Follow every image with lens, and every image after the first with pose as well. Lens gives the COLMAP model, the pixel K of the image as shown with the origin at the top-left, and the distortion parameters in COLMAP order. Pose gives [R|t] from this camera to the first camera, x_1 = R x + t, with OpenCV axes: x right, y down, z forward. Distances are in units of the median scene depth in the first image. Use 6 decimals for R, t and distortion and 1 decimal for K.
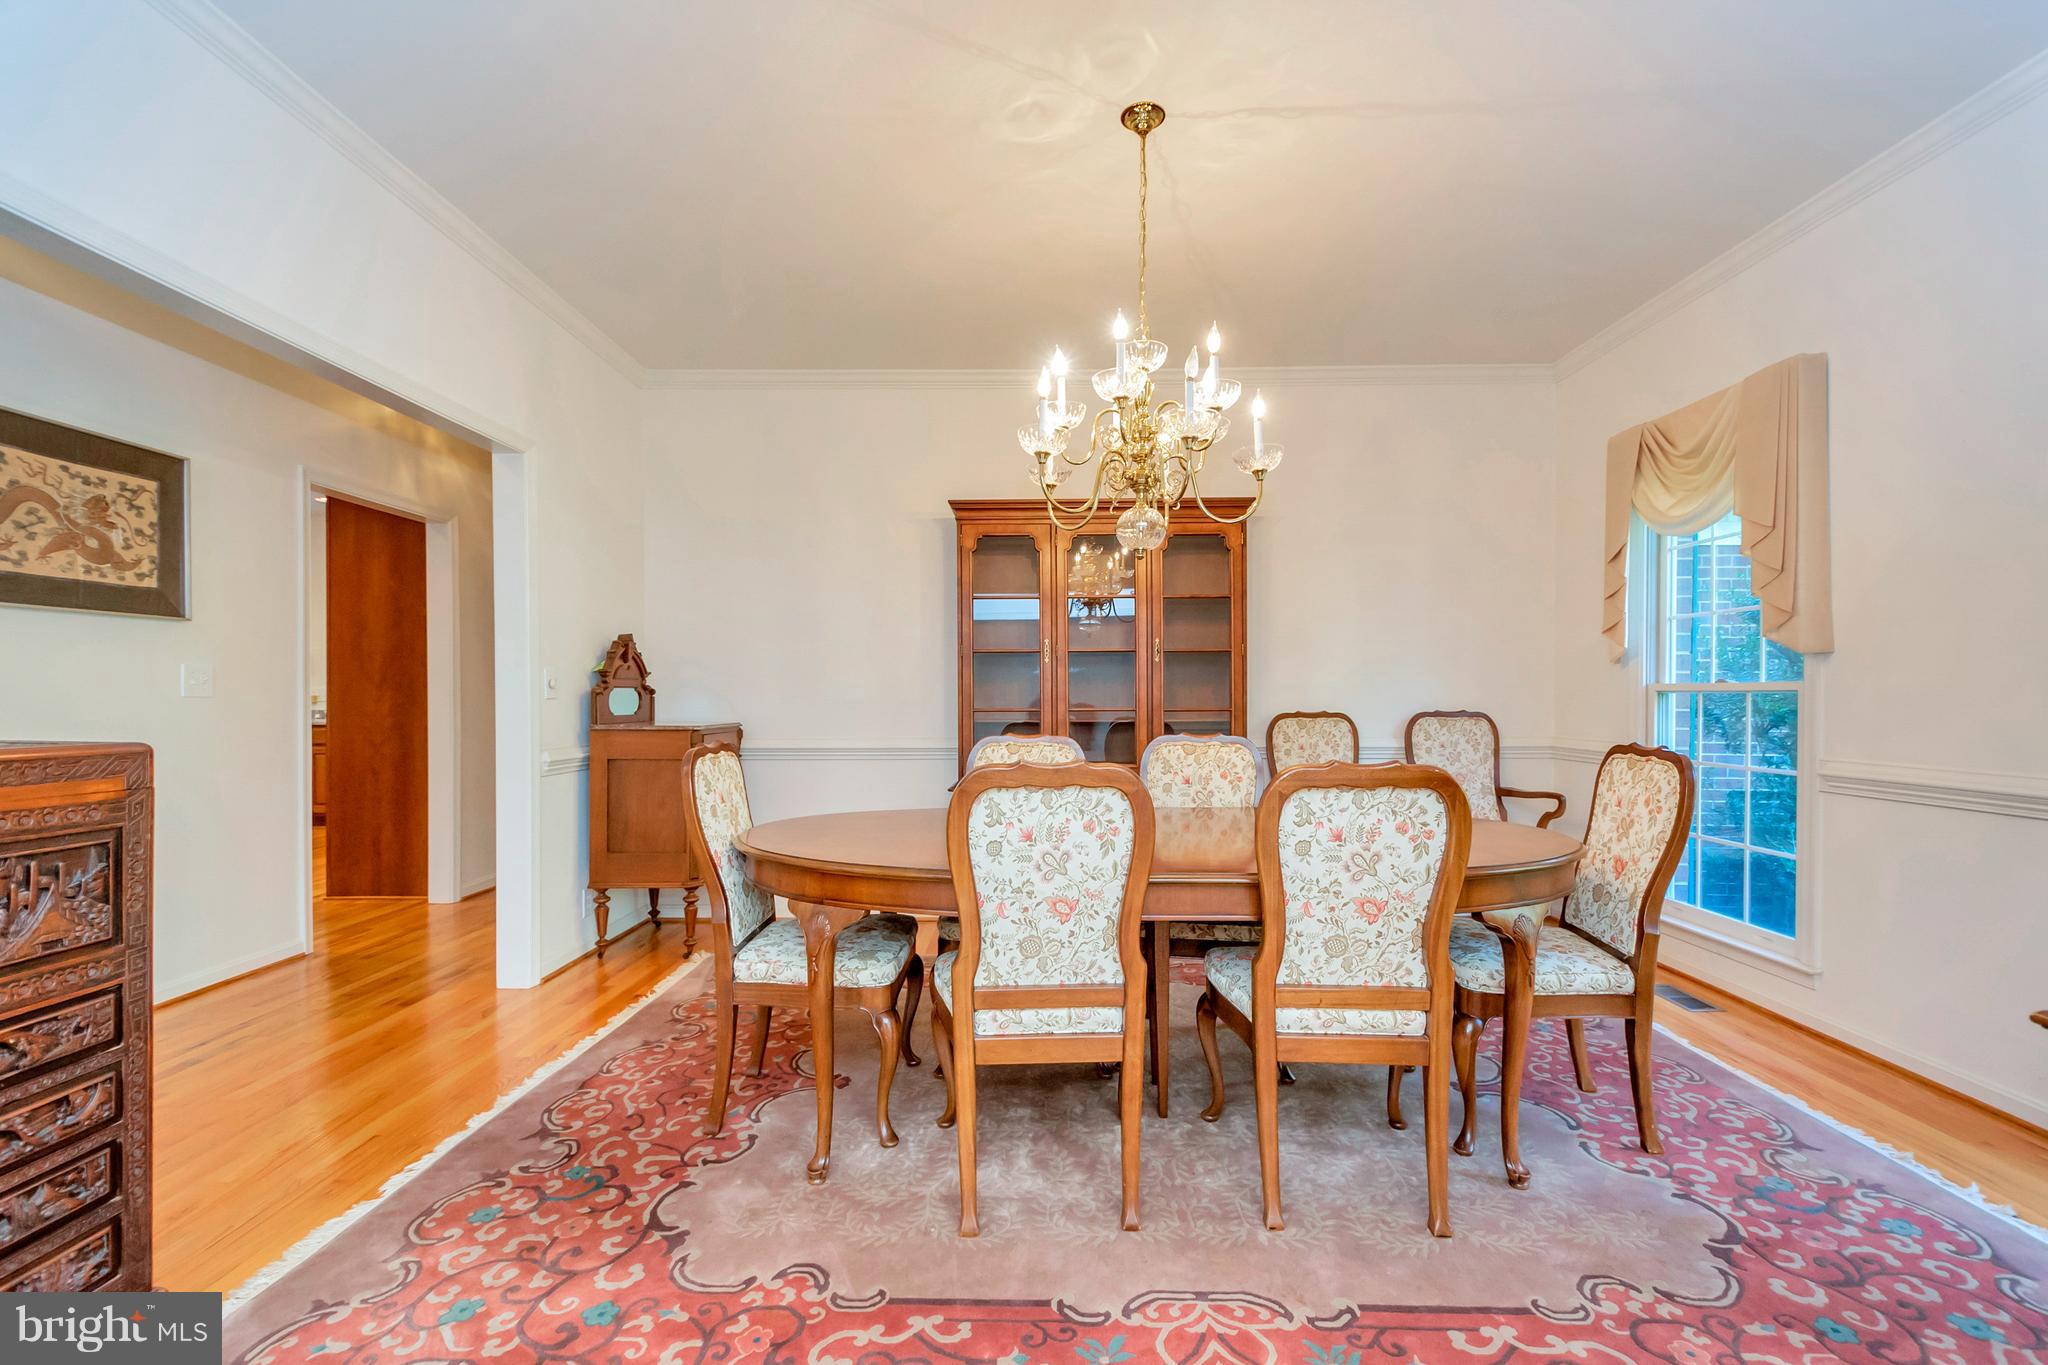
lens RADIAL K [[897.3, 0, 1031.0], [0, 897.3, 701.8], [0, 0, 1]] dist [0.003174, -0.000703]
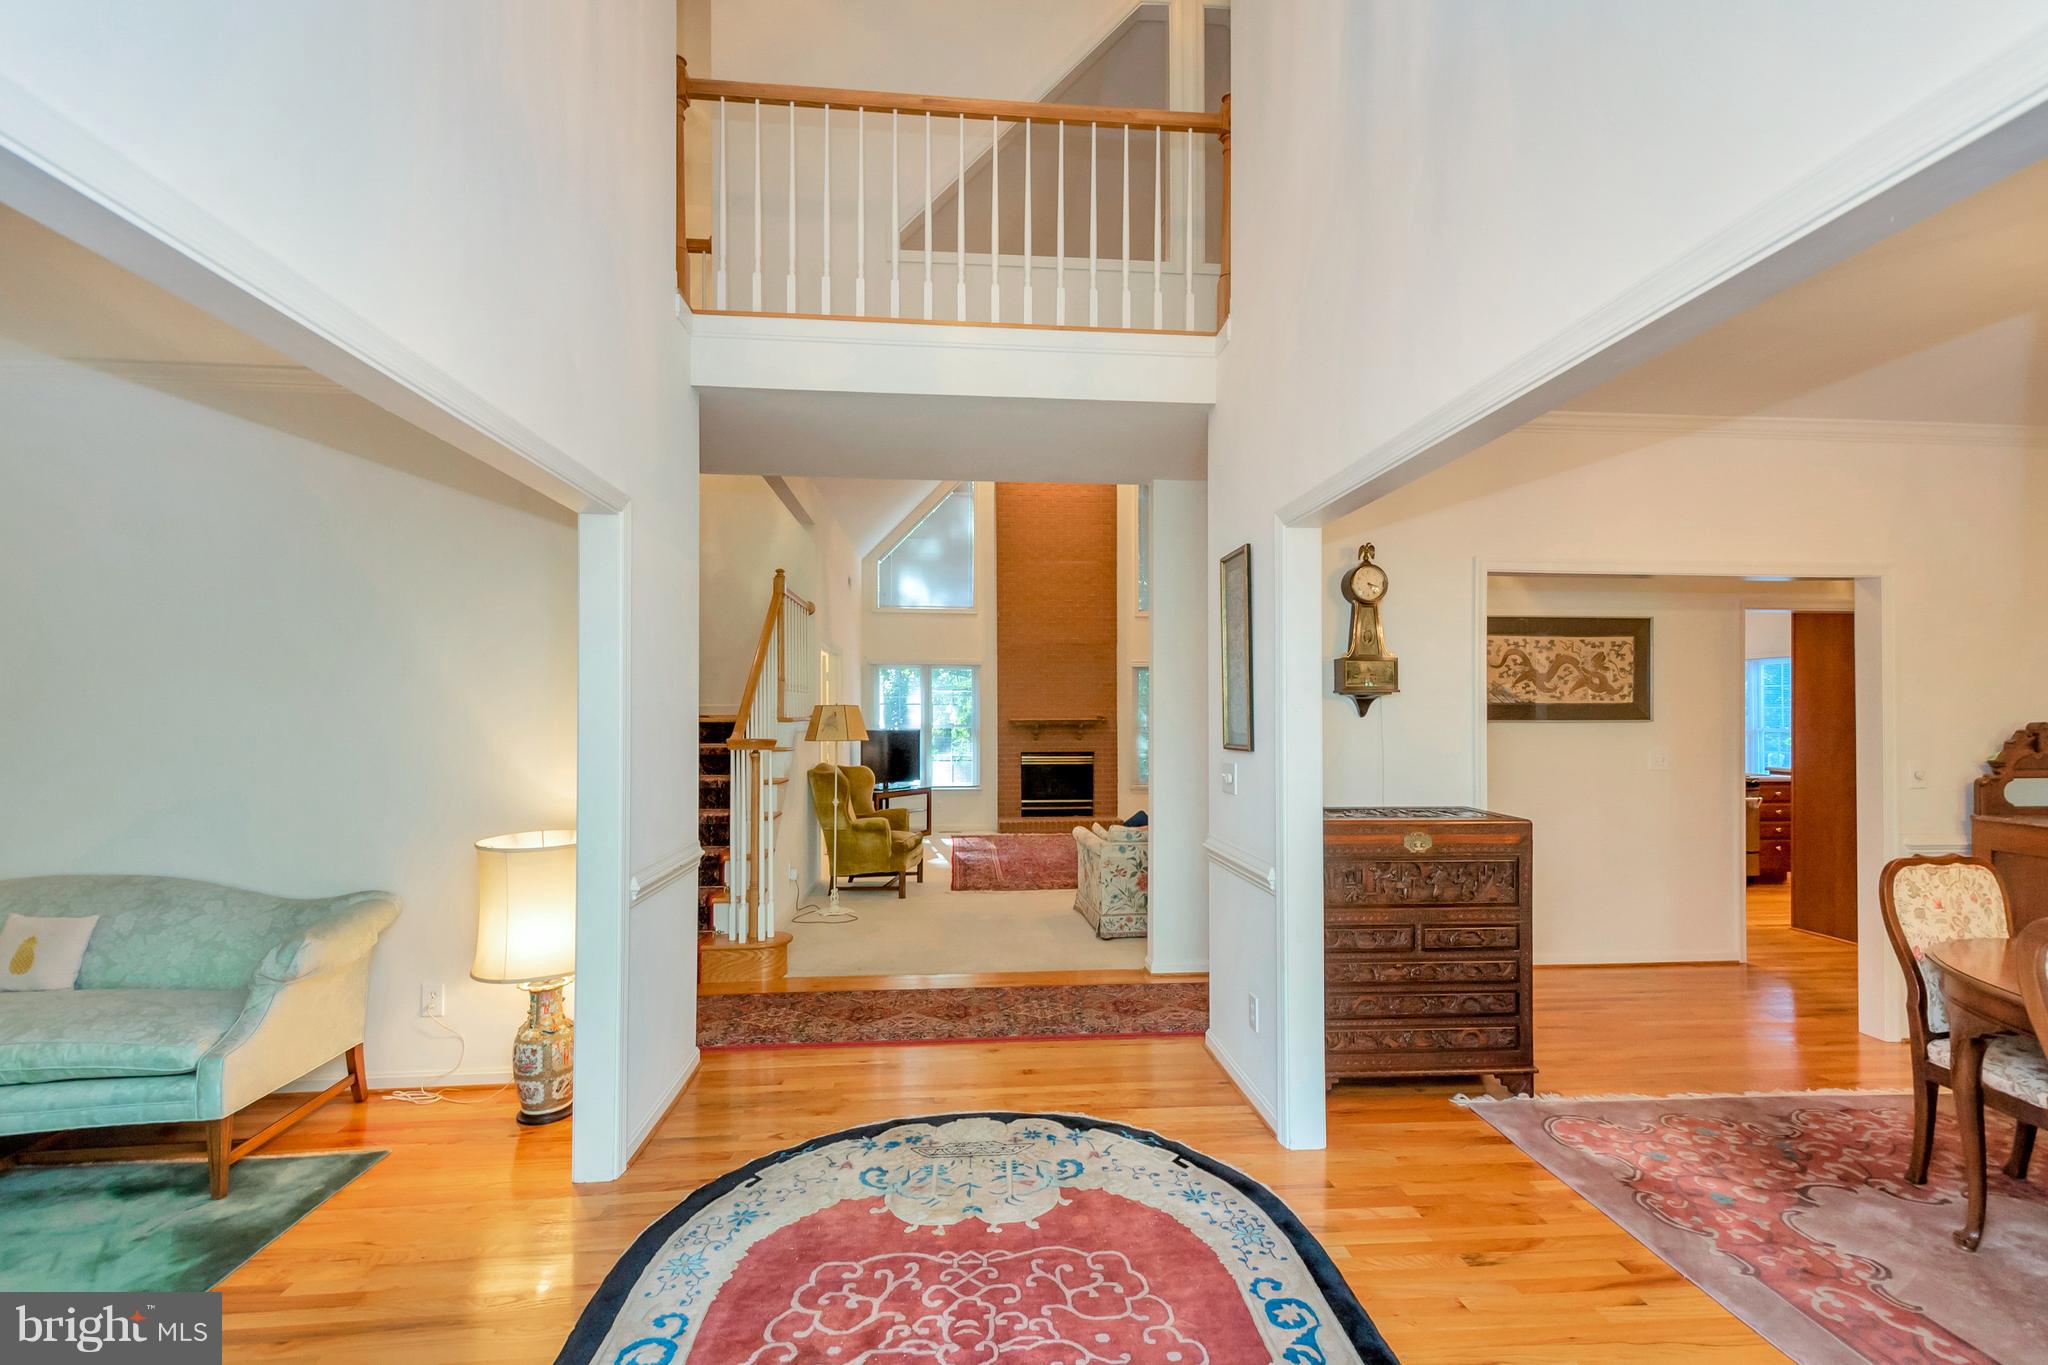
lens RADIAL K [[910.2, 0, 1039.4], [0, 910.2, 710.3], [0, 0, 1]] dist [0.012064, -0.000019]
pose [[0.094971, -0.003371, -0.995474, 0.843565], [-0.007838, 0.999961, -0.004134, -0.150153], [0.995449, 0.008195, 0.094941, -0.316594]]
